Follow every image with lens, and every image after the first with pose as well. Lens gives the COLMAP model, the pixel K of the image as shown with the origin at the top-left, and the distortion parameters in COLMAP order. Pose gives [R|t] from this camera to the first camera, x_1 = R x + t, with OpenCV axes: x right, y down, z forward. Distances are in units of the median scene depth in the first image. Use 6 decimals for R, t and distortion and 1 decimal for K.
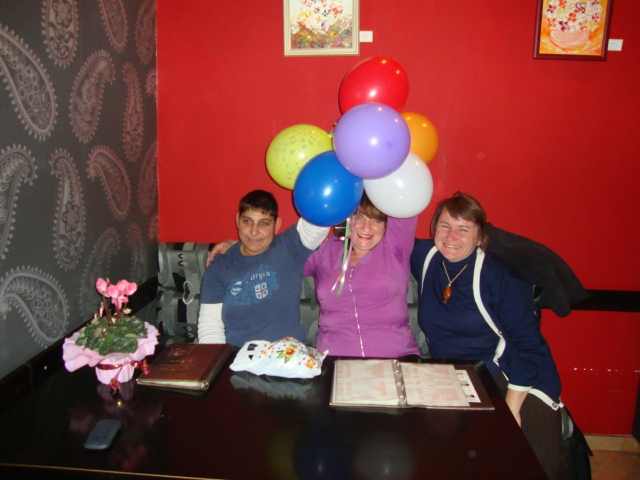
lens RADIAL K [[569.4, 0, 324.0], [0, 569.4, 243.0], [0, 0, 1]] dist [-0.156773, 0.145088]
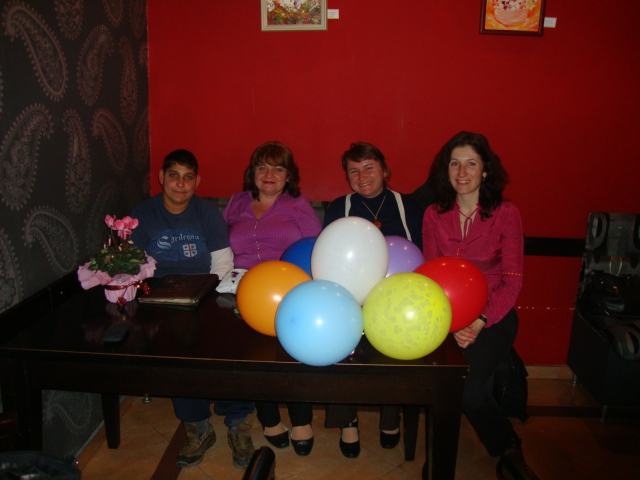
lens RADIAL K [[569.4, 0, 322.8], [0, 569.4, 245.6], [0, 0, 1]] dist [-0.156773, 0.145088]
pose [[0.999594, -0.004756, 0.028110, 0.026671], [0.003563, 0.999096, 0.042366, 0.072363], [-0.028286, -0.042249, 0.998707, -0.203943]]
